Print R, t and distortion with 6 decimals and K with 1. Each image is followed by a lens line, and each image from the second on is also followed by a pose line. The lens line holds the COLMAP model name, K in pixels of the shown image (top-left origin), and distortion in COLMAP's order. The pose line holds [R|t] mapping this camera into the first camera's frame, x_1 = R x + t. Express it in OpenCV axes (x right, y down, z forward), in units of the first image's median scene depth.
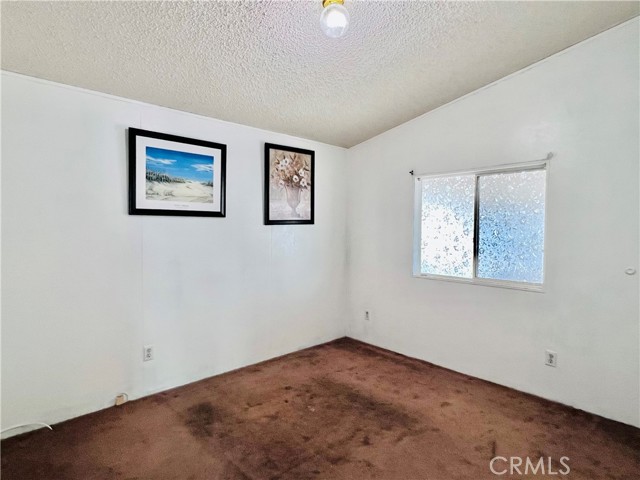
lens RADIAL K [[359.2, 0, 320.2], [0, 359.2, 237.9], [0, 0, 1]] dist [0.001707, 0.000636]
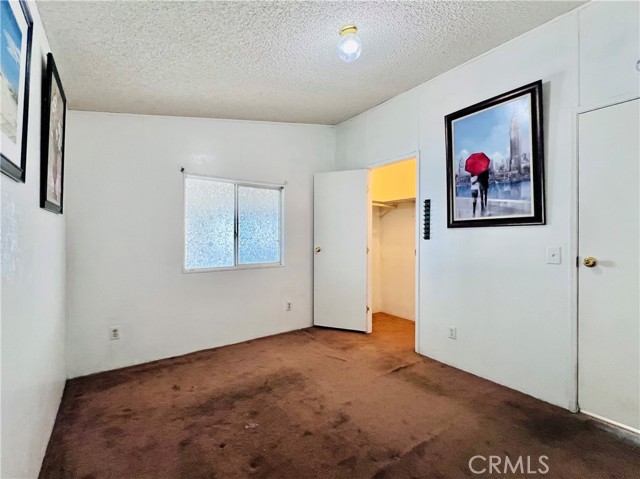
lens RADIAL K [[287.4, 0, 318.5], [0, 287.4, 237.8], [0, 0, 1]] dist [0.000539, -0.000083]
pose [[0.123188, -0.010658, 0.992326, -0.568375], [0.028083, 0.999579, 0.007250, 0.015757], [-0.991986, 0.026974, 0.123436, 0.609639]]
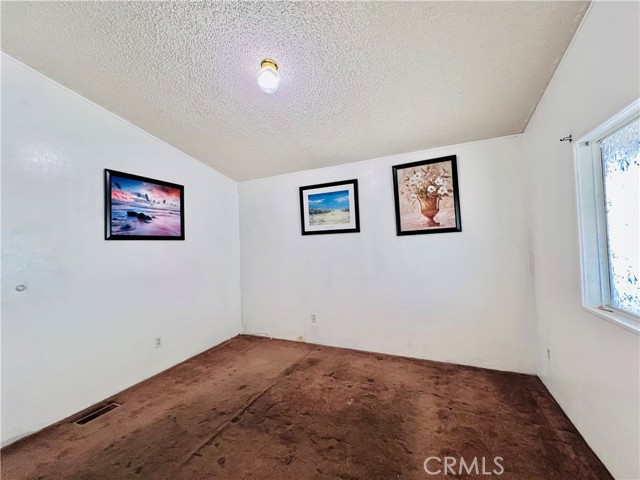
lens RADIAL K [[255.9, 0, 319.2], [0, 255.9, 239.0], [0, 0, 1]] dist [0.002051, 0.000459]
pose [[0.377283, -0.047837, -0.924862, 0.565261], [0.006771, 0.998781, -0.048899, 0.013906], [0.926073, 0.012186, 0.377147, 0.504099]]
